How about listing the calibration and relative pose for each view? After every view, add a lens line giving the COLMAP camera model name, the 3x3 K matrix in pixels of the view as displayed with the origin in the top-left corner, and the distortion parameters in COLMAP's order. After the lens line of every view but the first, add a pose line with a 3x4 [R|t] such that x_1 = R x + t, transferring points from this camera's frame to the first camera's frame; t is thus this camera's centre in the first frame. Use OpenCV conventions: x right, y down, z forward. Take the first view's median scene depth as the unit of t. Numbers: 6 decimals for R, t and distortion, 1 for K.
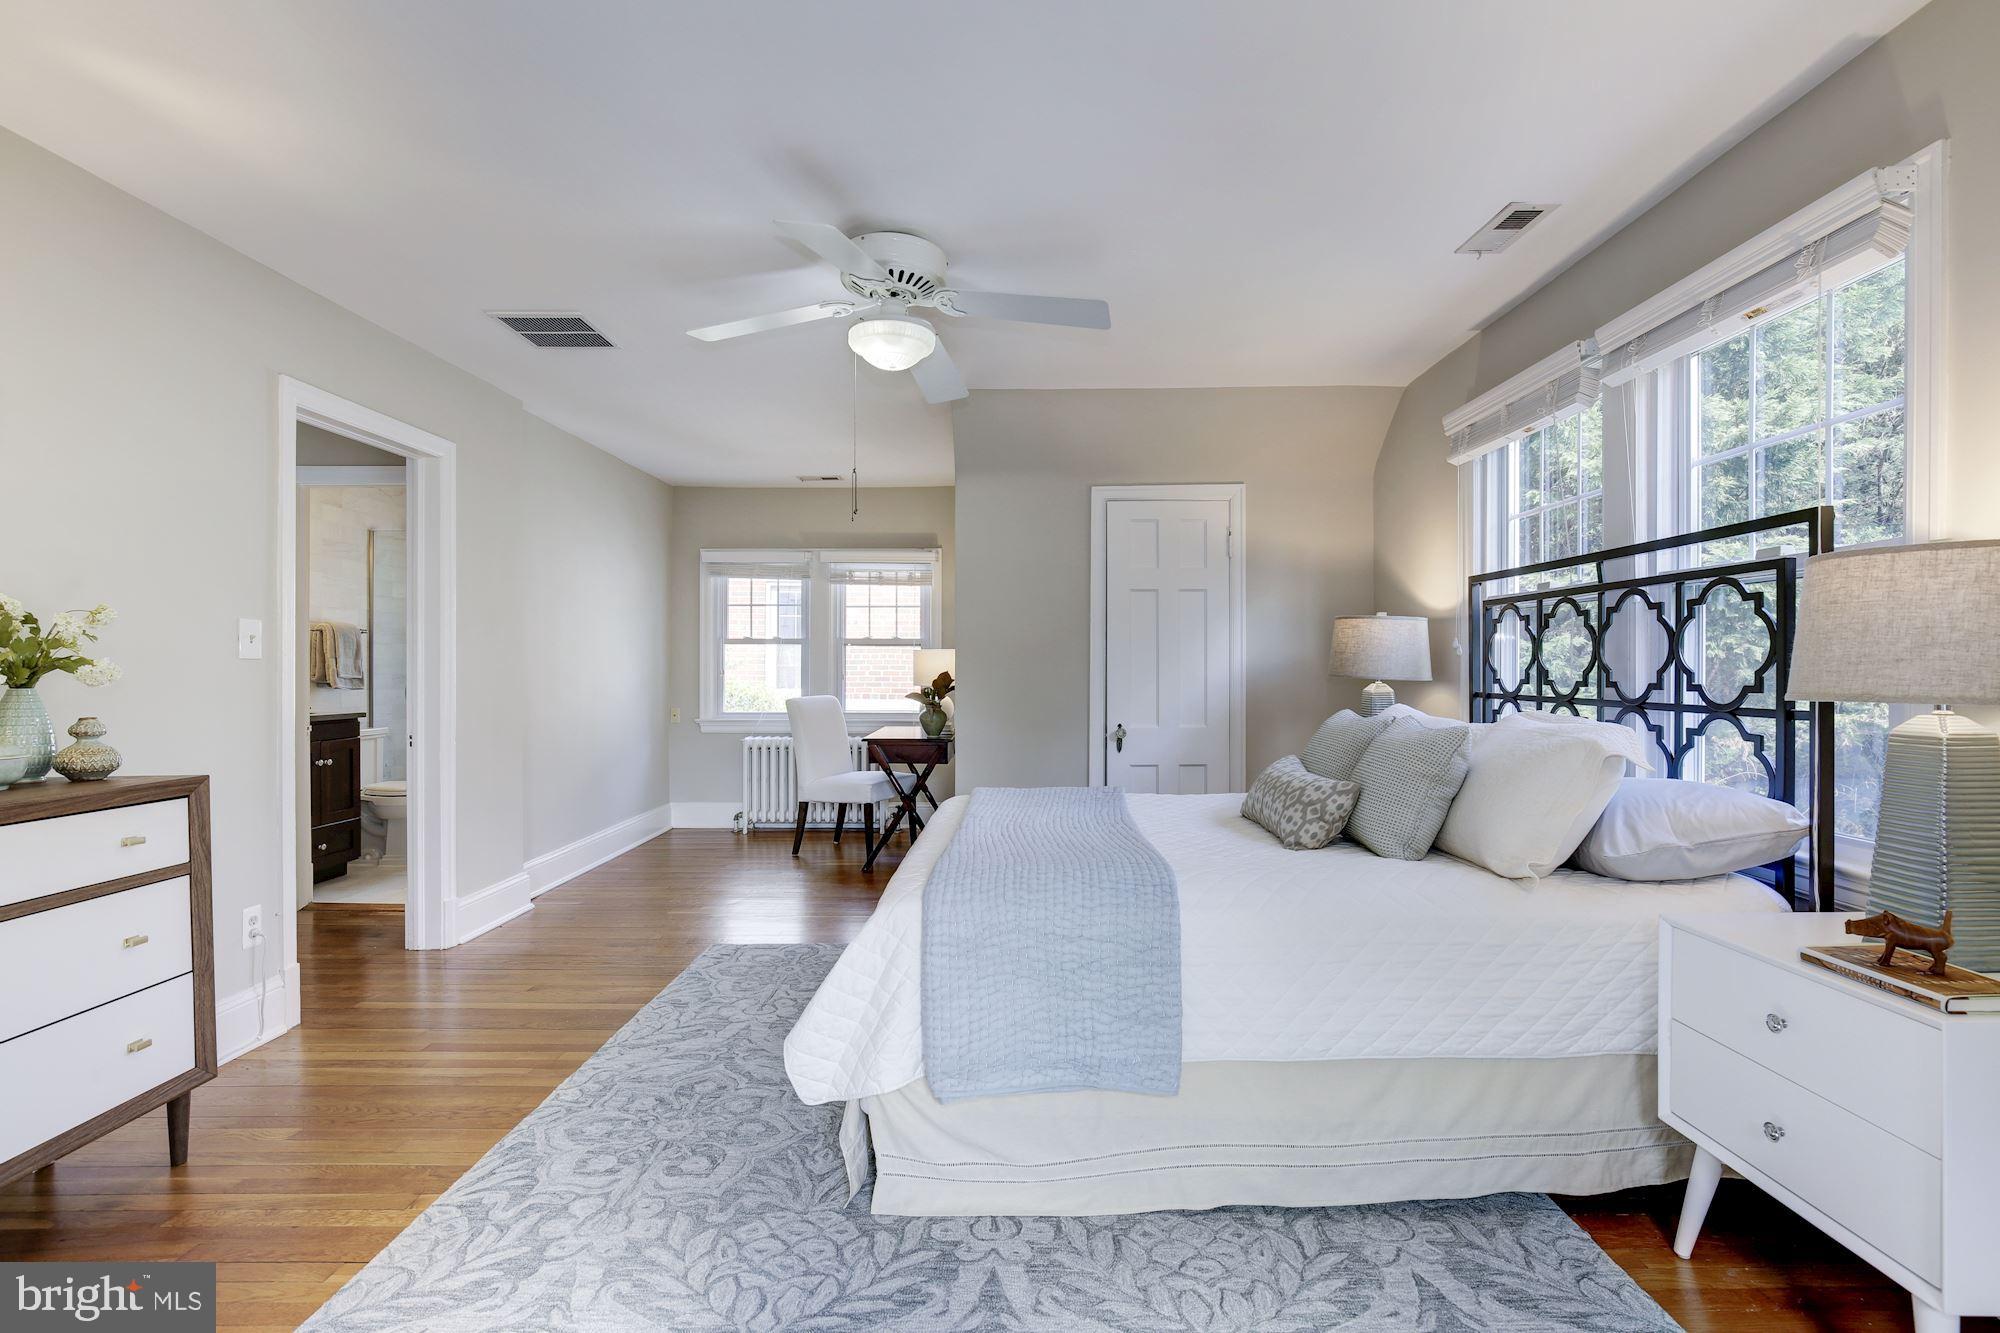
lens RADIAL K [[912.5, 0, 983.7], [0, 912.5, 671.7], [0, 0, 1]] dist [-0.004183, -0.000589]
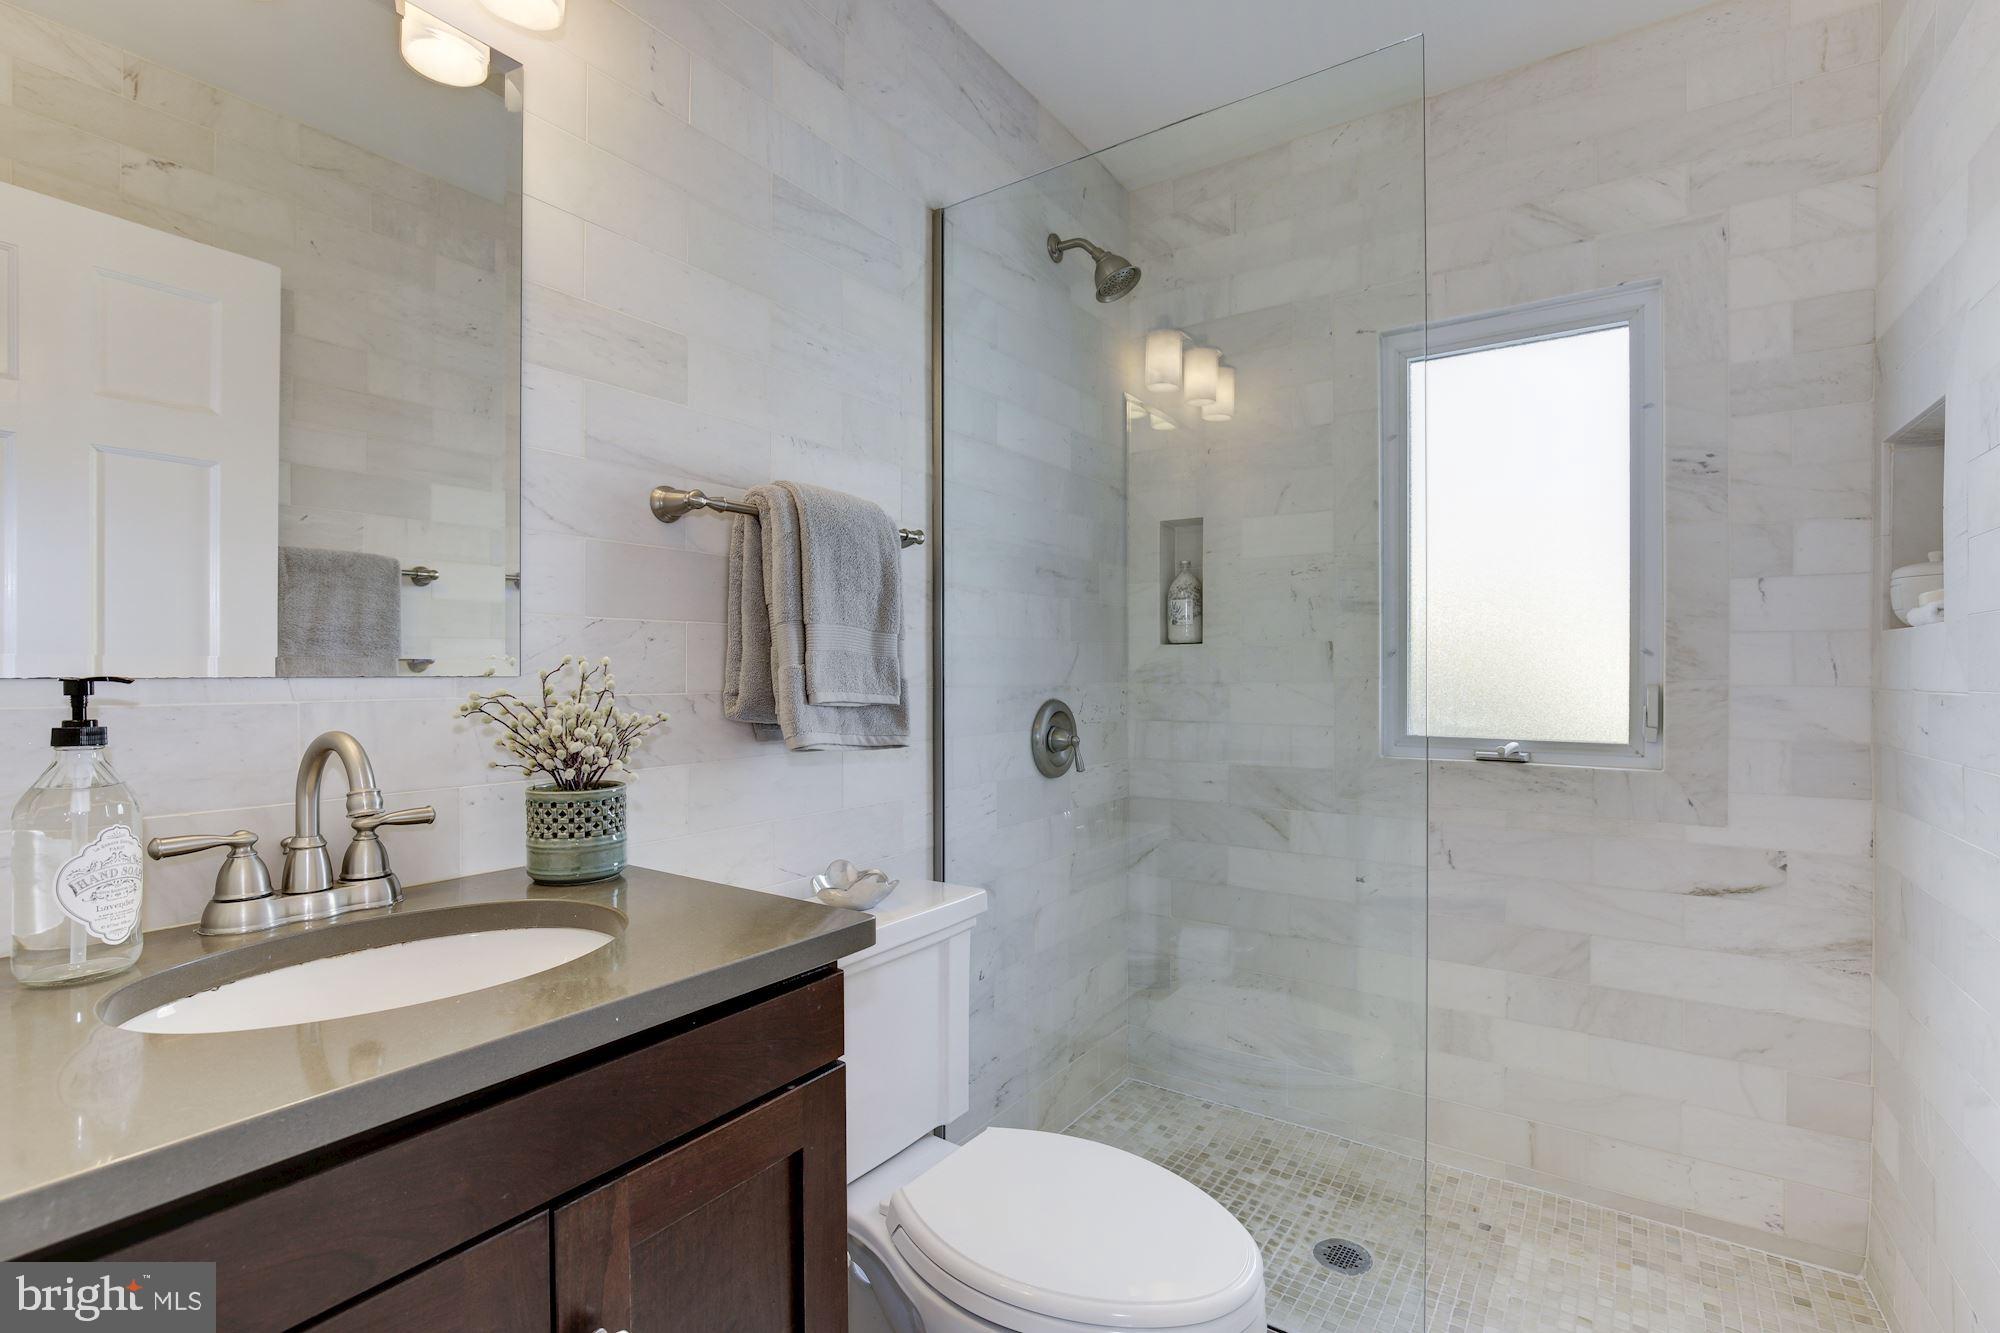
lens RADIAL K [[912.5, 0, 997.3], [0, 912.5, 676.0], [0, 0, 1]] dist [-0.004183, -0.000589]
pose [[0.842283, -0.002063, -0.539031, -0.673278], [-0.002639, 0.999965, -0.007951, 0.000834], [0.539028, 0.008120, 0.842248, 1.031403]]
